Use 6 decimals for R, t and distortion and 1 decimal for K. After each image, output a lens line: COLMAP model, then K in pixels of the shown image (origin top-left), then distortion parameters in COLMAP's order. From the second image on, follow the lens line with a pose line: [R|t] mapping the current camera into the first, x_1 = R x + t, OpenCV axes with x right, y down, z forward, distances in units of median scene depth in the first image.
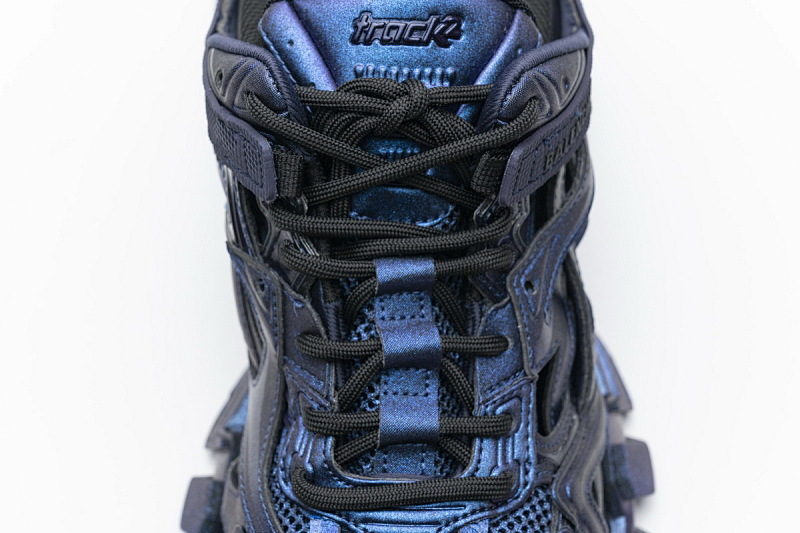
lens RADIAL K [[1558.0, 0, 400.0], [0, 1558.0, 266.5], [0, 0, 1]] dist [0.012269, -0.057084]
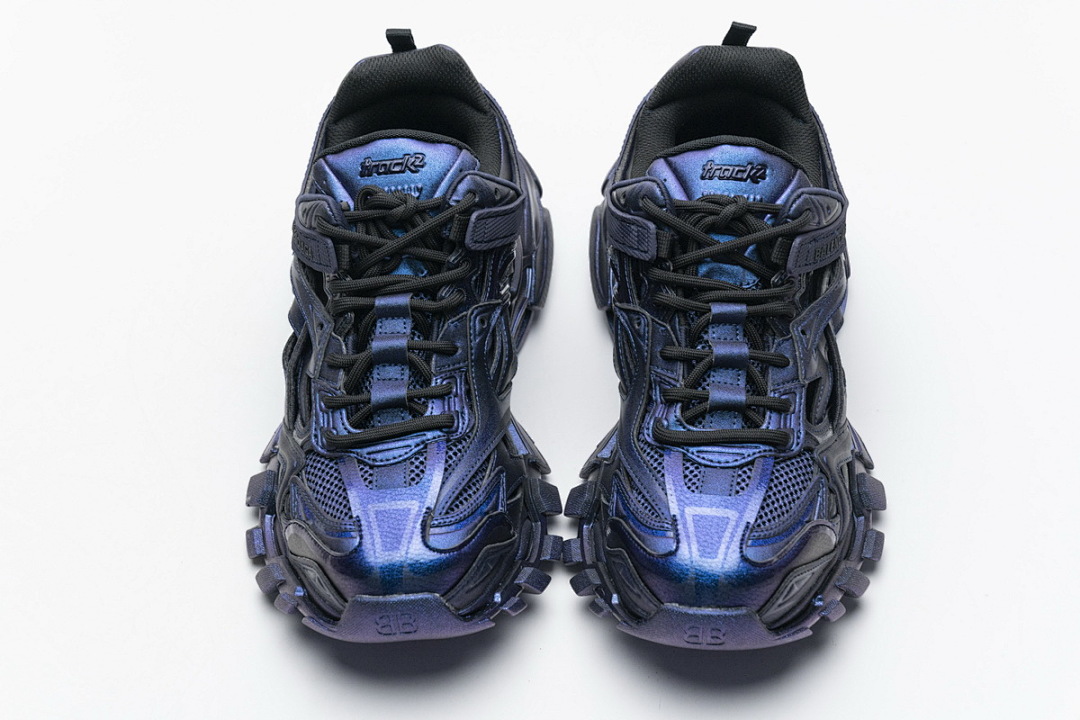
lens RADIAL K [[2103.2, 0, 540.0], [0, 2103.2, 360.0], [0, 0, 1]] dist [0.012269, -0.057084]
pose [[0.997203, 0.044949, -0.059713, -0.059598], [-0.058853, 0.964711, -0.256650, 0.634100], [0.046069, 0.259446, 0.964658, -1.139897]]
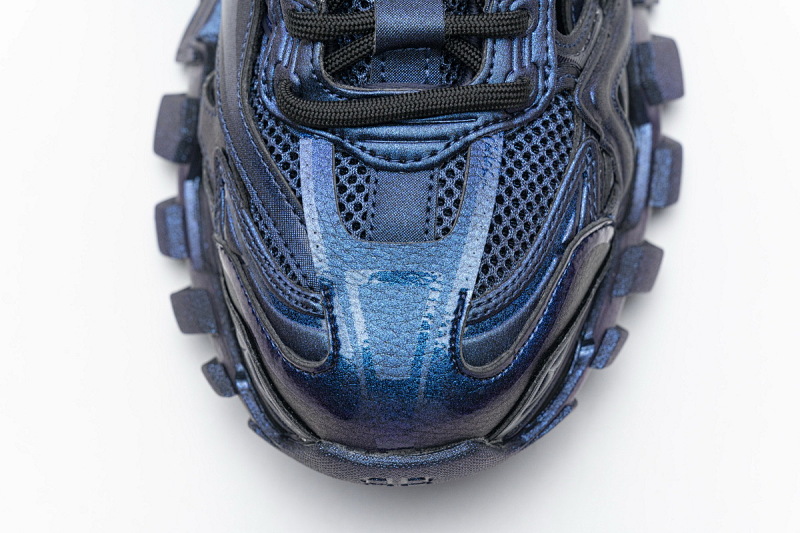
lens RADIAL K [[1558.0, 0, 400.0], [0, 1558.0, 266.5], [0, 0, 1]] dist [0.012269, -0.057084]
pose [[0.999447, -0.032048, 0.008907, -0.011240], [0.028898, 0.969195, 0.244592, 0.019816], [-0.016471, -0.244199, 0.969585, 0.134088]]
